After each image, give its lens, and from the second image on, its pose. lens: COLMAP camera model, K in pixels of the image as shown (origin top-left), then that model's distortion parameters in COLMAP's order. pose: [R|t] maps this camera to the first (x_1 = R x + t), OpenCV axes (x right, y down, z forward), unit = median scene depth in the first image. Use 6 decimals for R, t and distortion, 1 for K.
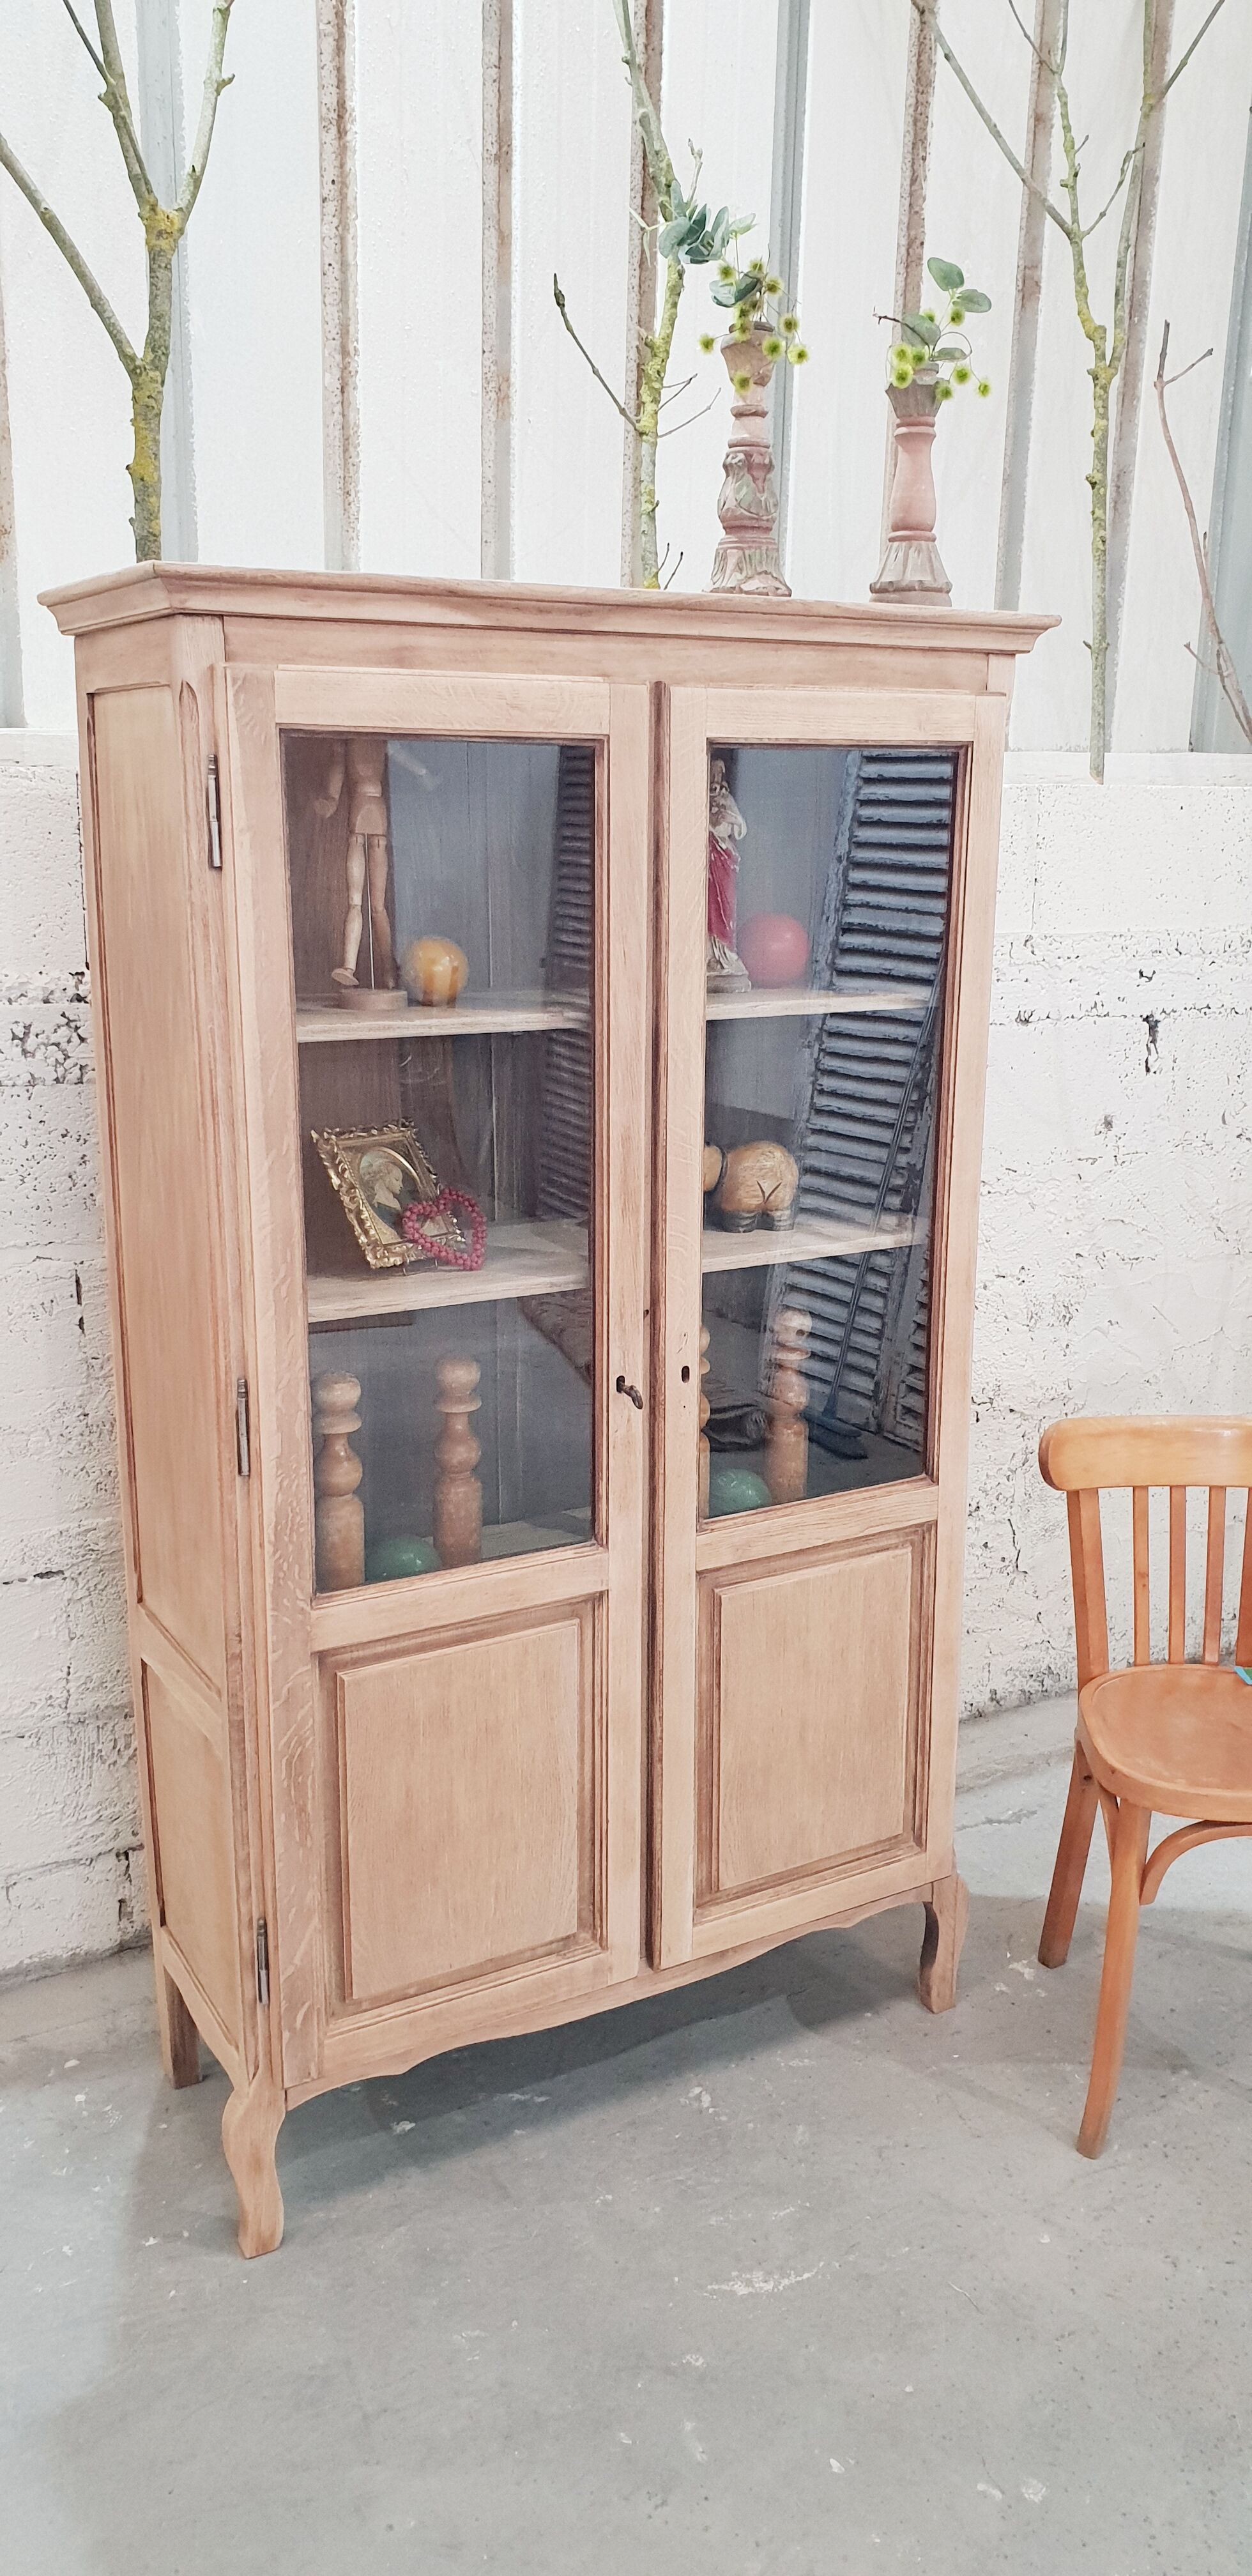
lens RADIAL K [[2024.8, 0, 650.9], [0, 2024.8, 1288.3], [0, 0, 1]] dist [0.016382, 0.003076]
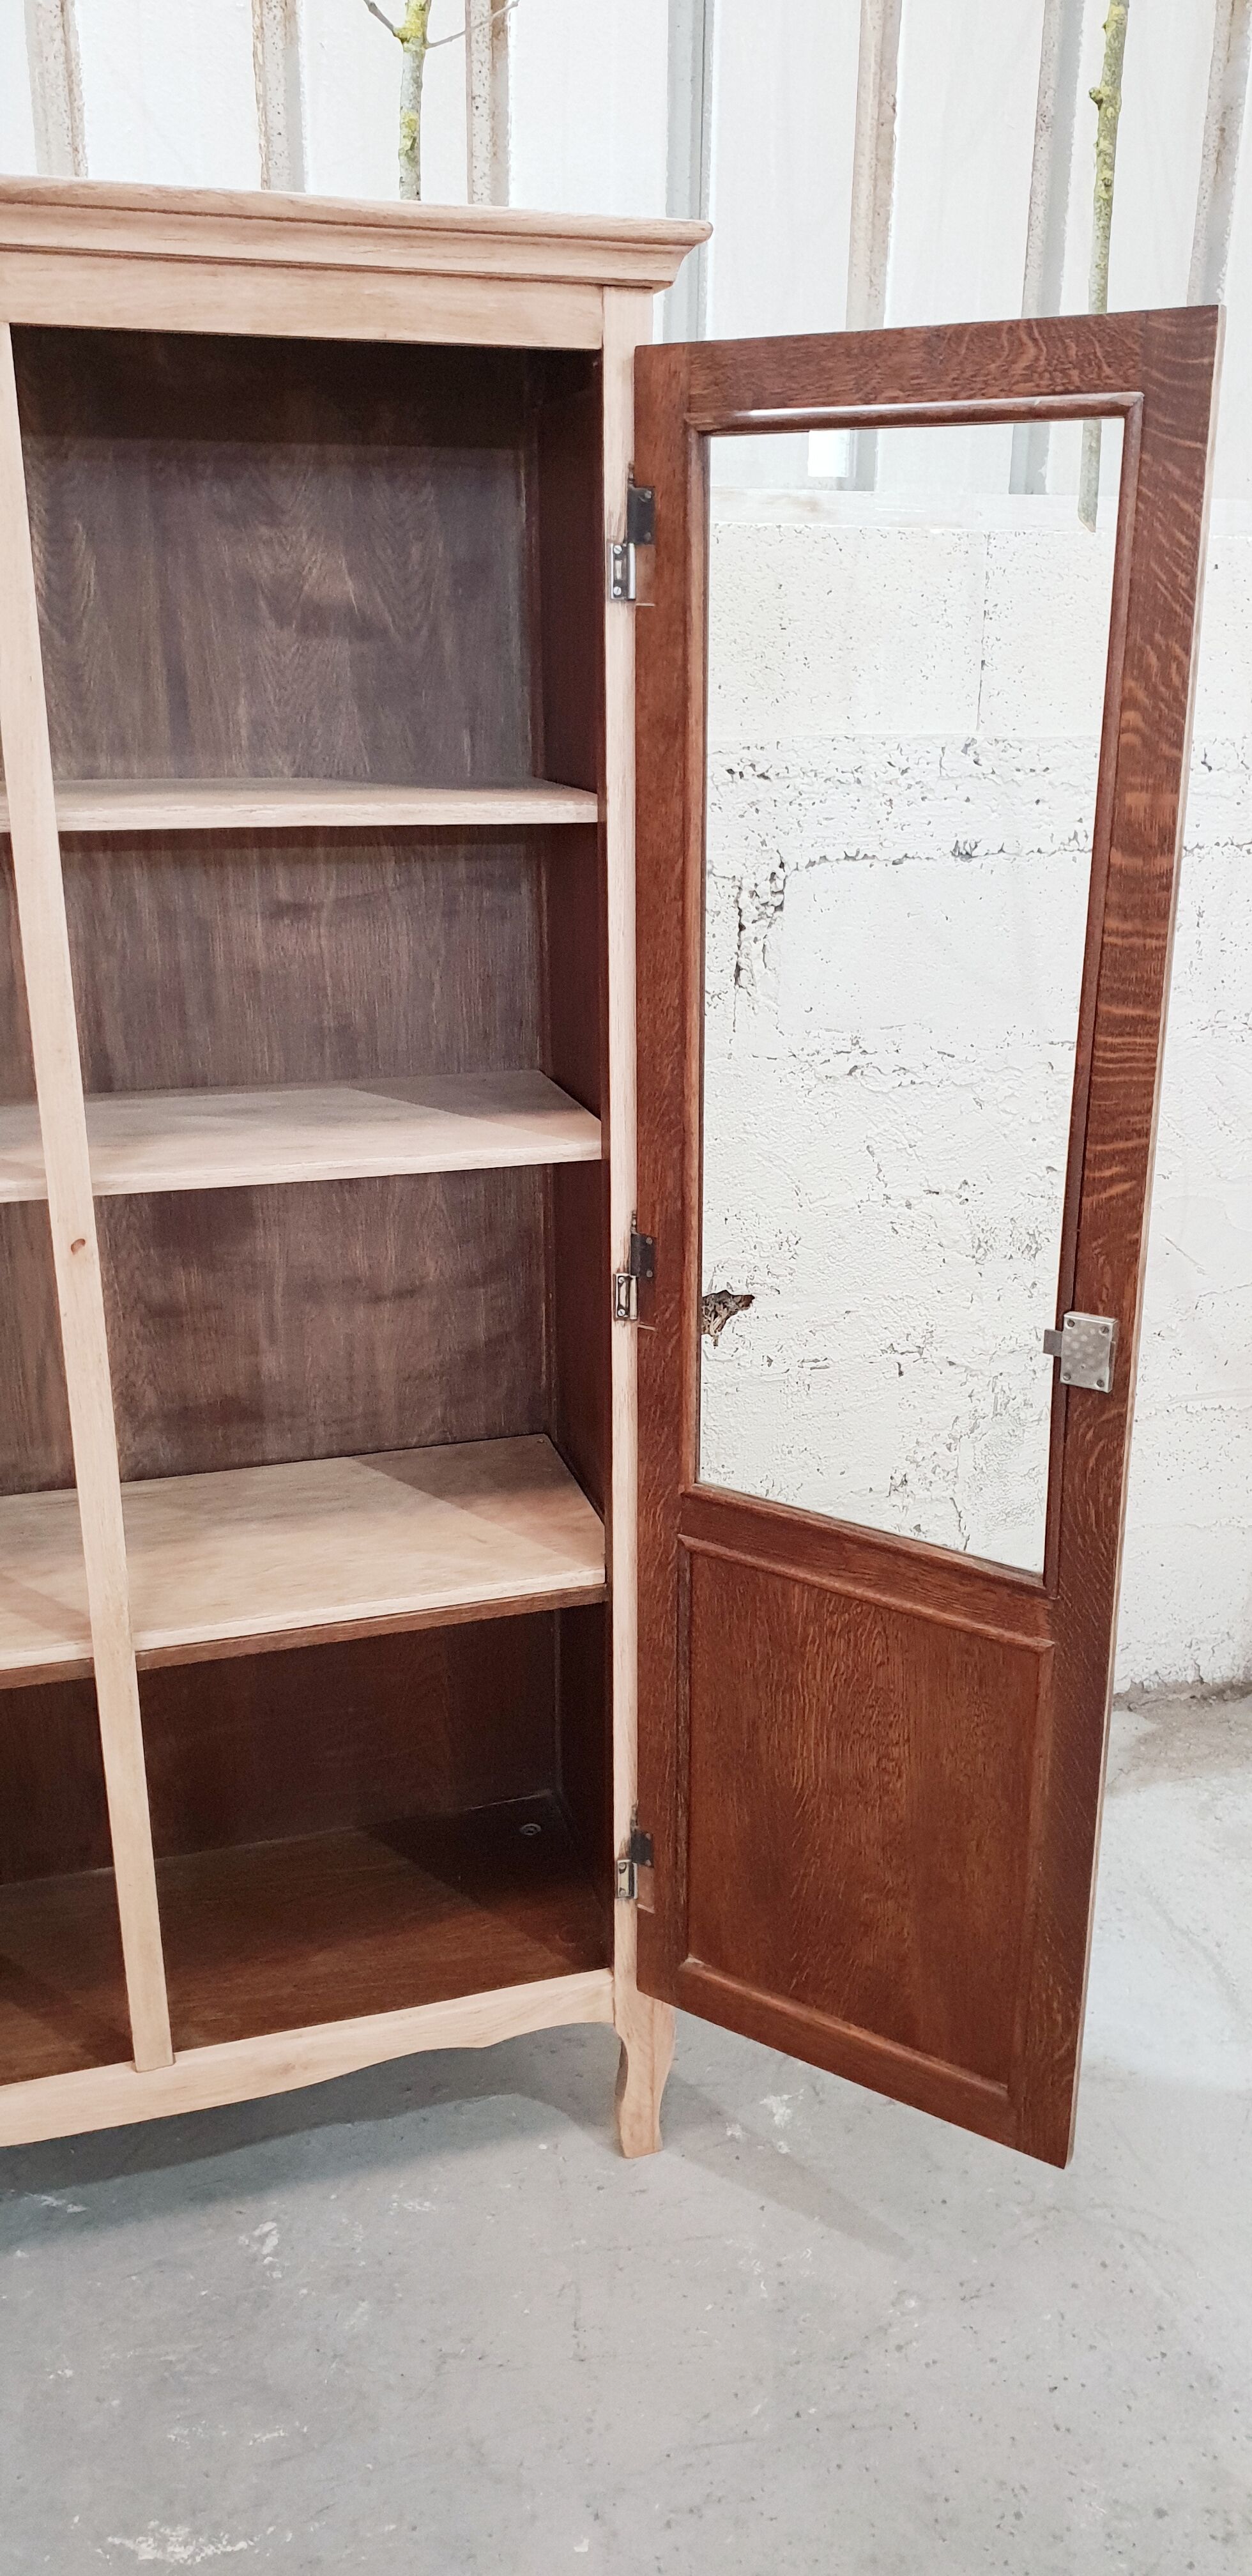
lens RADIAL K [[2024.8, 0, 675.3], [0, 2024.8, 1282.8], [0, 0, 1]] dist [0.016382, 0.003076]
pose [[0.976202, 0.066034, -0.206567, 0.347439], [-0.050491, 0.995544, 0.079637, -0.040599], [0.210905, -0.067312, 0.975186, 0.329272]]
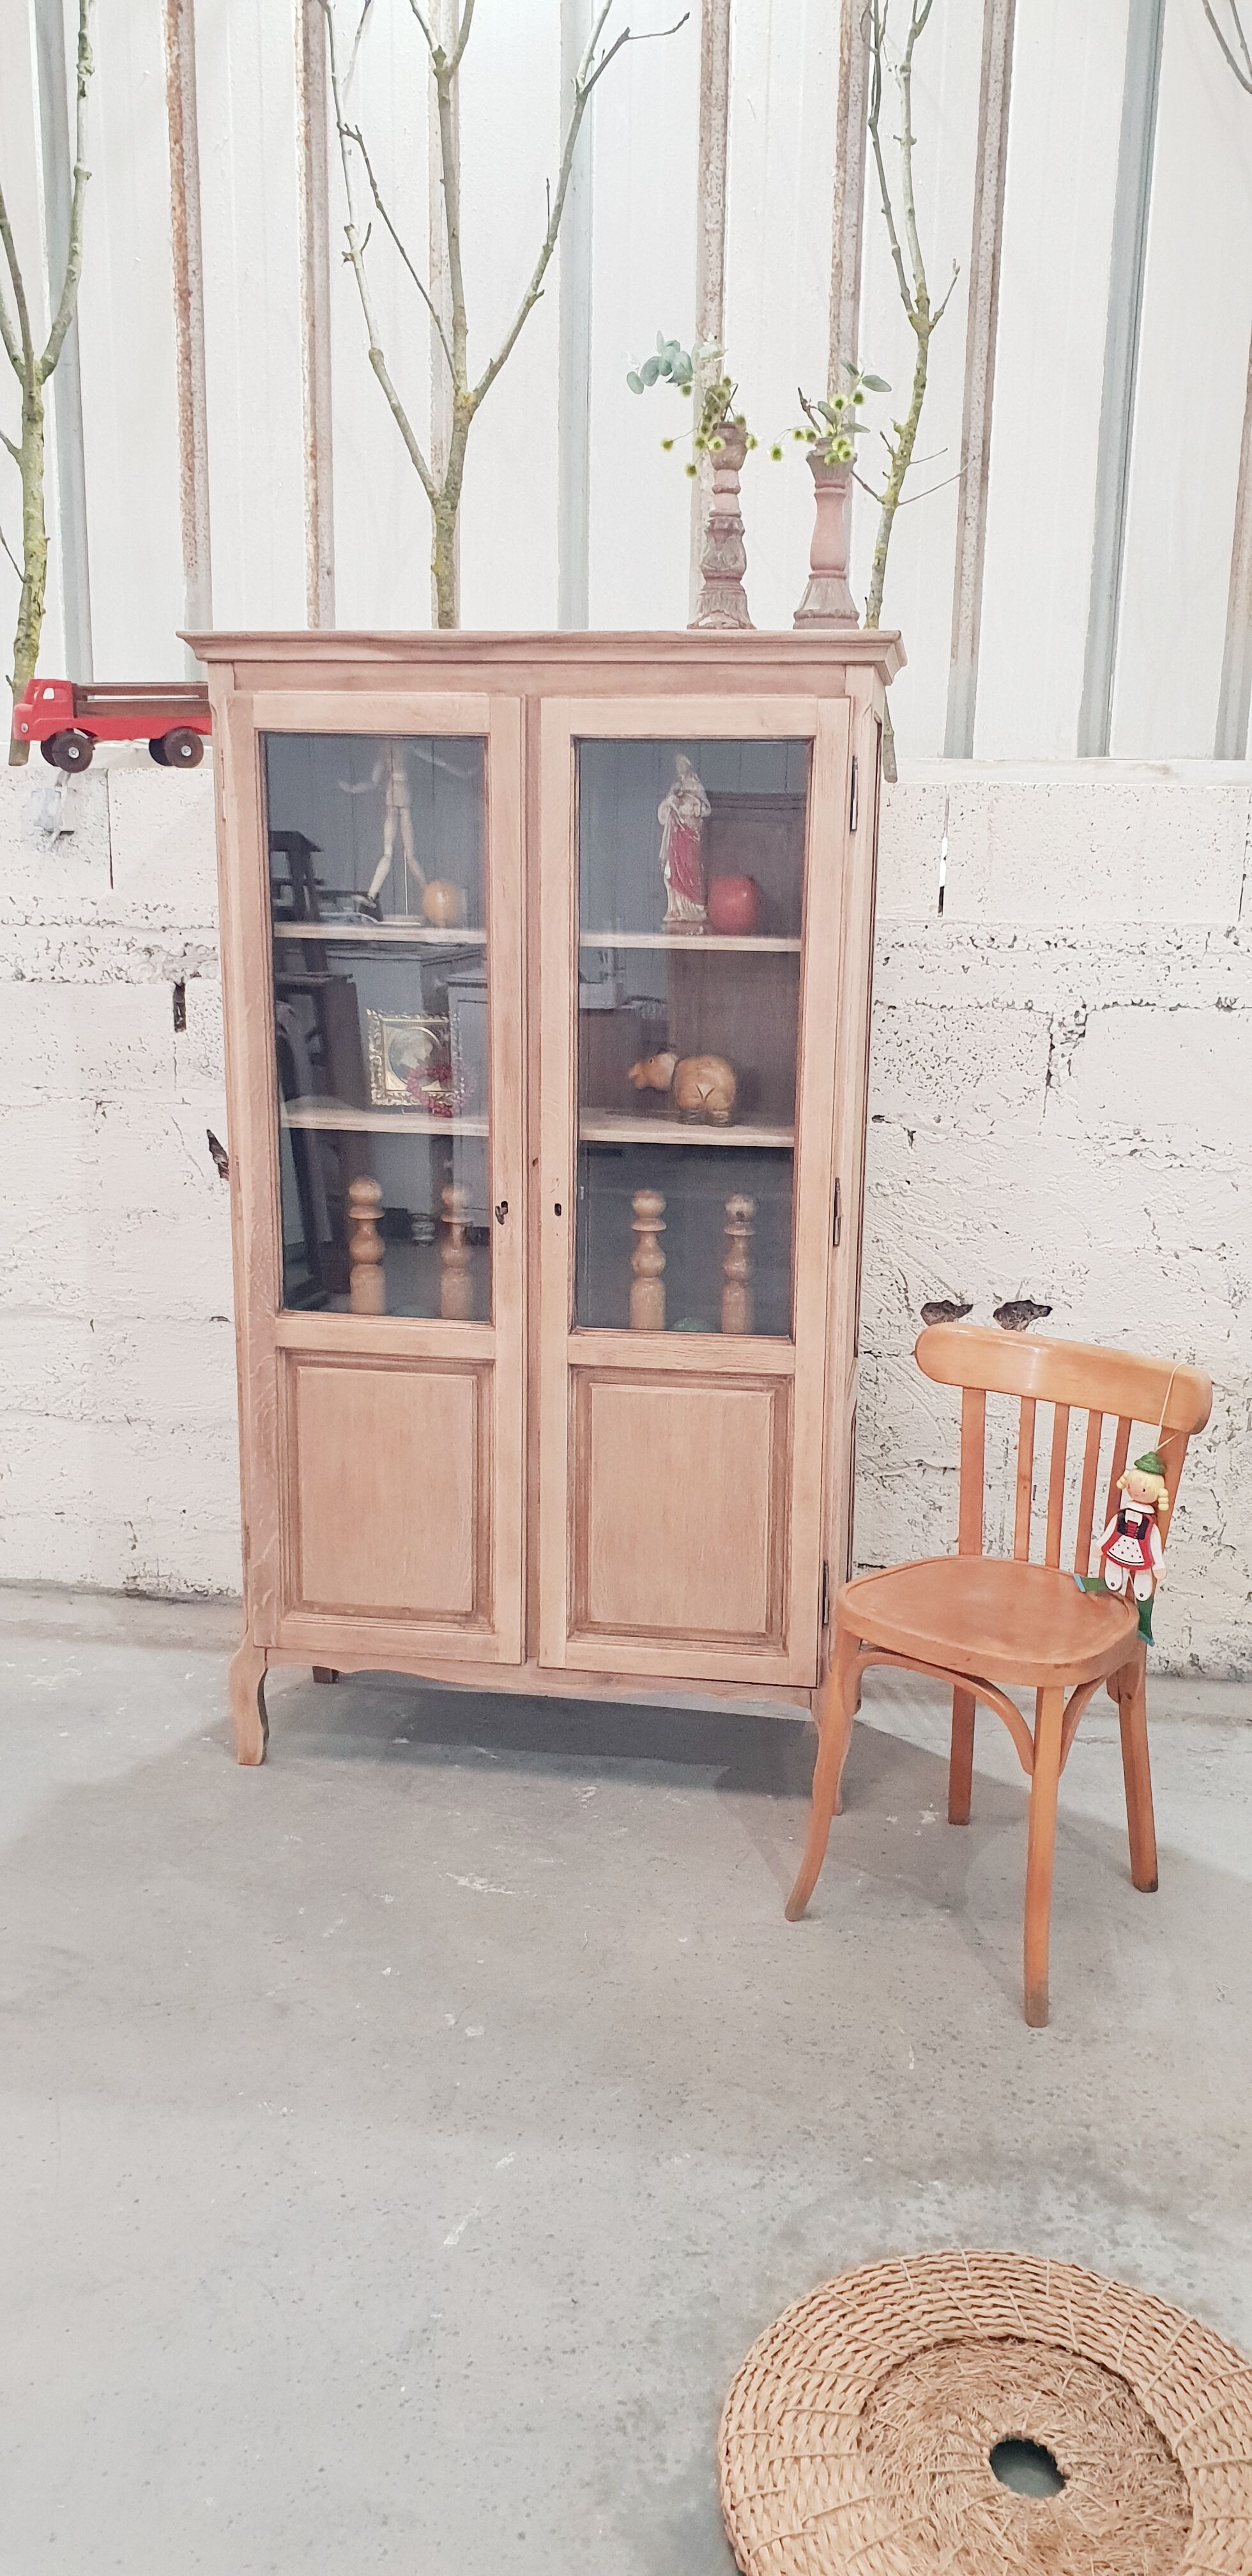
lens RADIAL K [[2024.8, 0, 642.4], [0, 2024.8, 1272.4], [0, 0, 1]] dist [0.016382, 0.003076]
pose [[0.777556, 0.134643, -0.614230, 0.876079], [-0.160401, 0.986962, 0.013297, 0.056625], [0.608012, 0.088184, 0.789015, -0.019376]]
